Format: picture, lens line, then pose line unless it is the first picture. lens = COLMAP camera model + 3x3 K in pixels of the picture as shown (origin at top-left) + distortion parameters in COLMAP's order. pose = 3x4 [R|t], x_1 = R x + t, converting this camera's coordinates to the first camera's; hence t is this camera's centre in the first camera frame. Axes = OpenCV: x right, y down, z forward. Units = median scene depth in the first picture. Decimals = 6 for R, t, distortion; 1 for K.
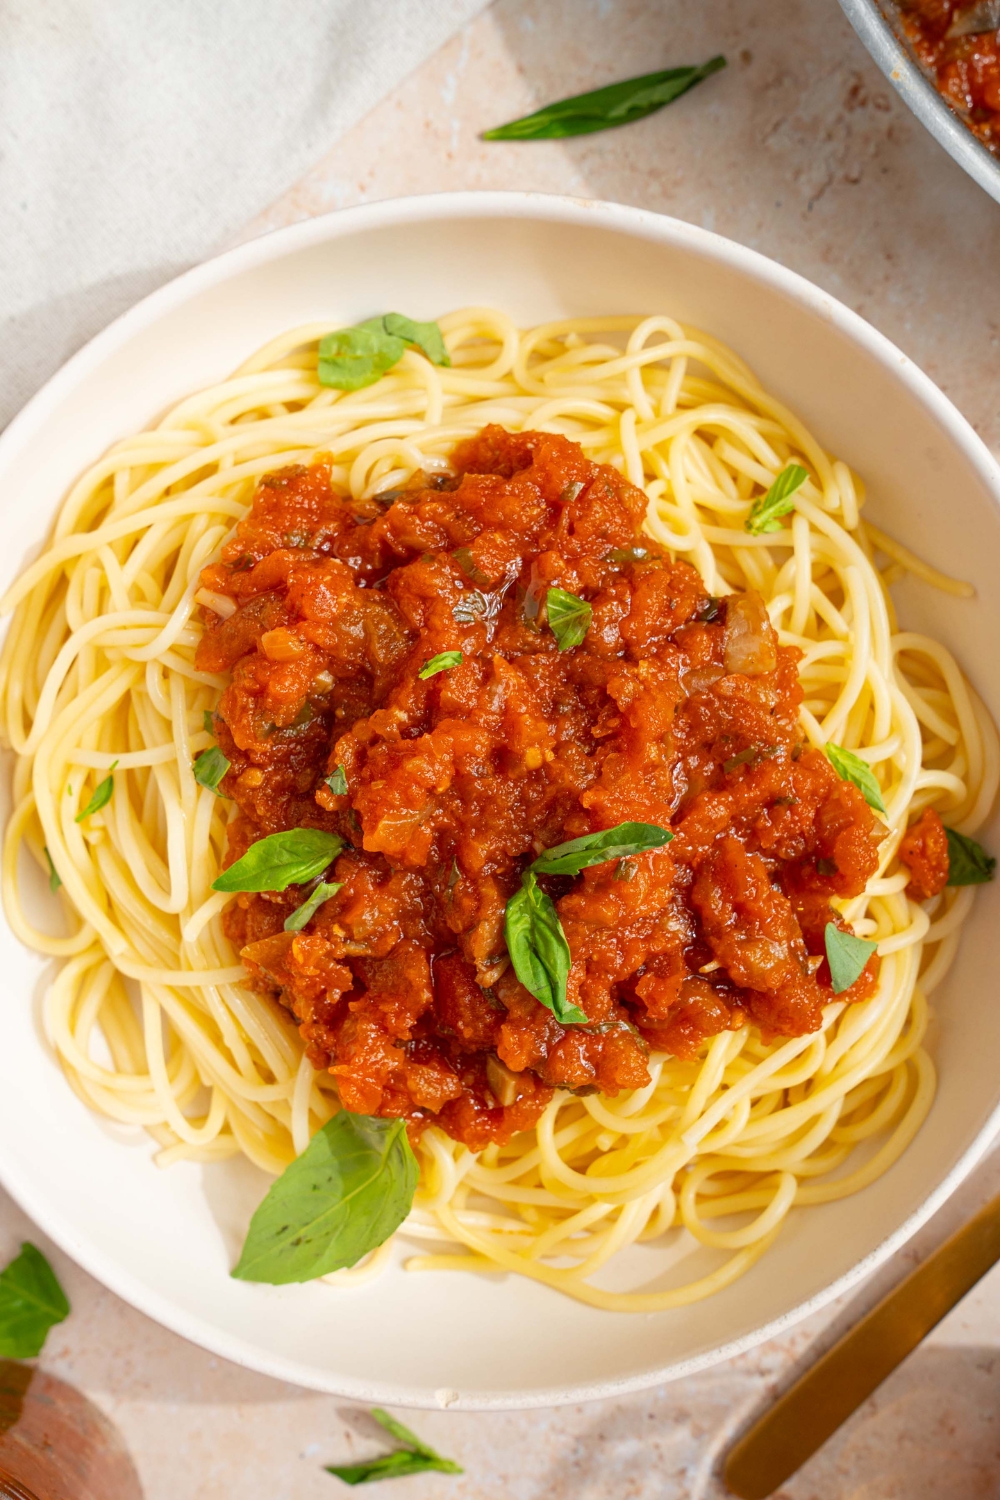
lens RADIAL K [[2195.3, 0, 480.4], [0, 2195.3, 745.7], [0, 0, 1]] dist [0.028058, 0.252898]
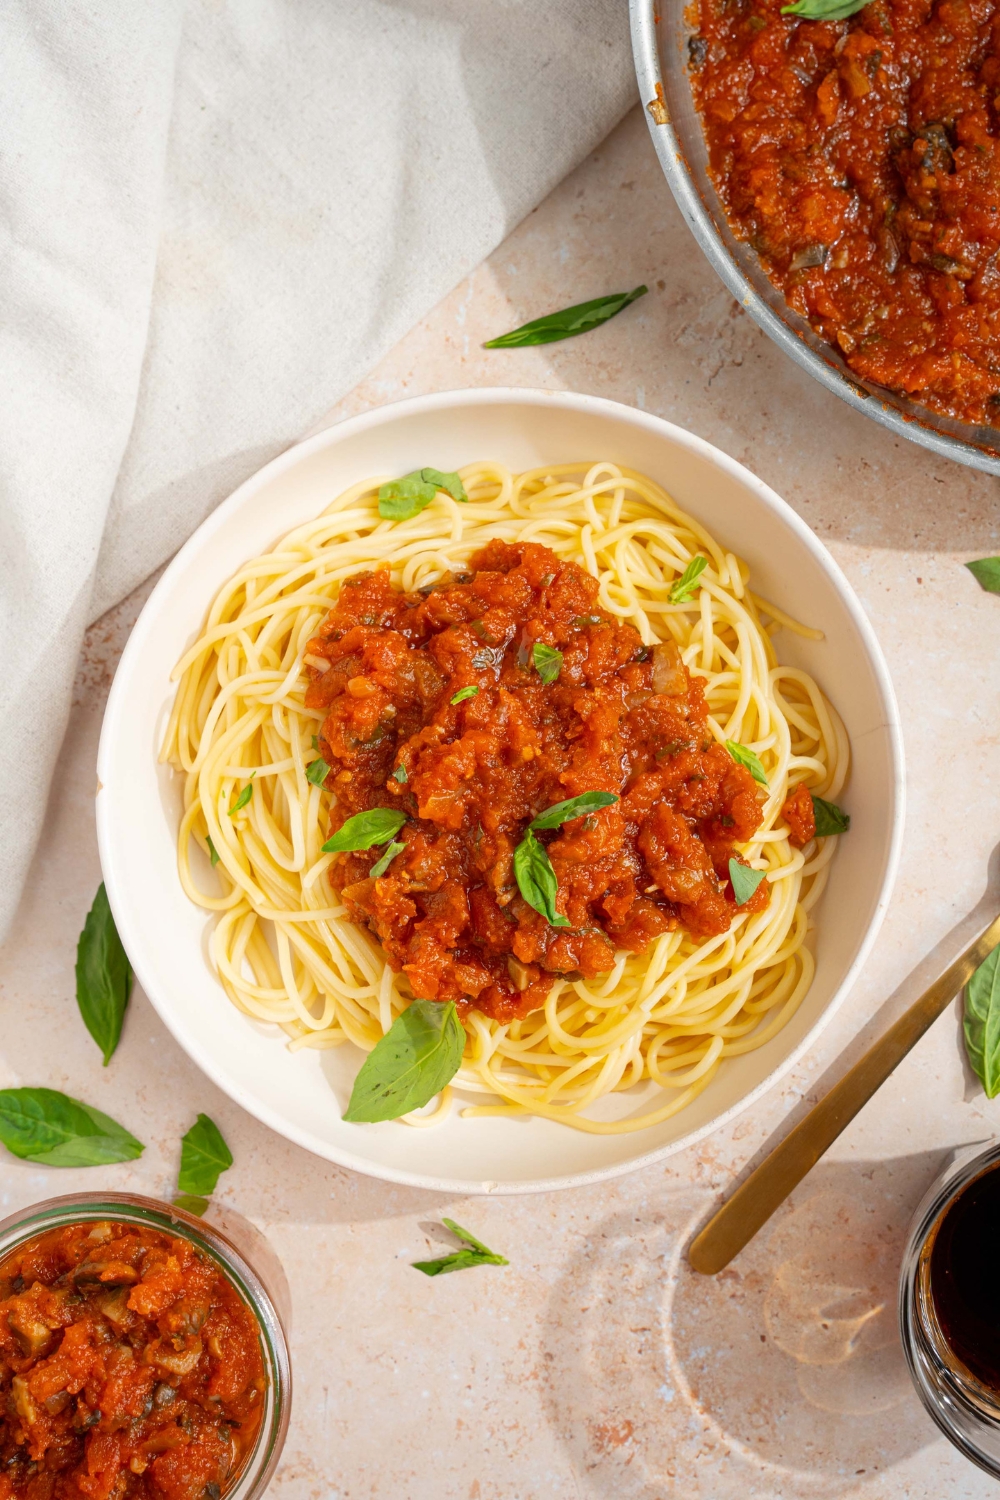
lens RADIAL K [[2195.3, 0, 480.4], [0, 2195.3, 745.7], [0, 0, 1]] dist [0.028058, 0.252898]
pose [[0.998497, -0.041587, -0.035695, 0.042846], [0.039559, 0.997662, -0.055735, 0.078225], [0.037929, 0.054240, 0.997807, -0.491467]]
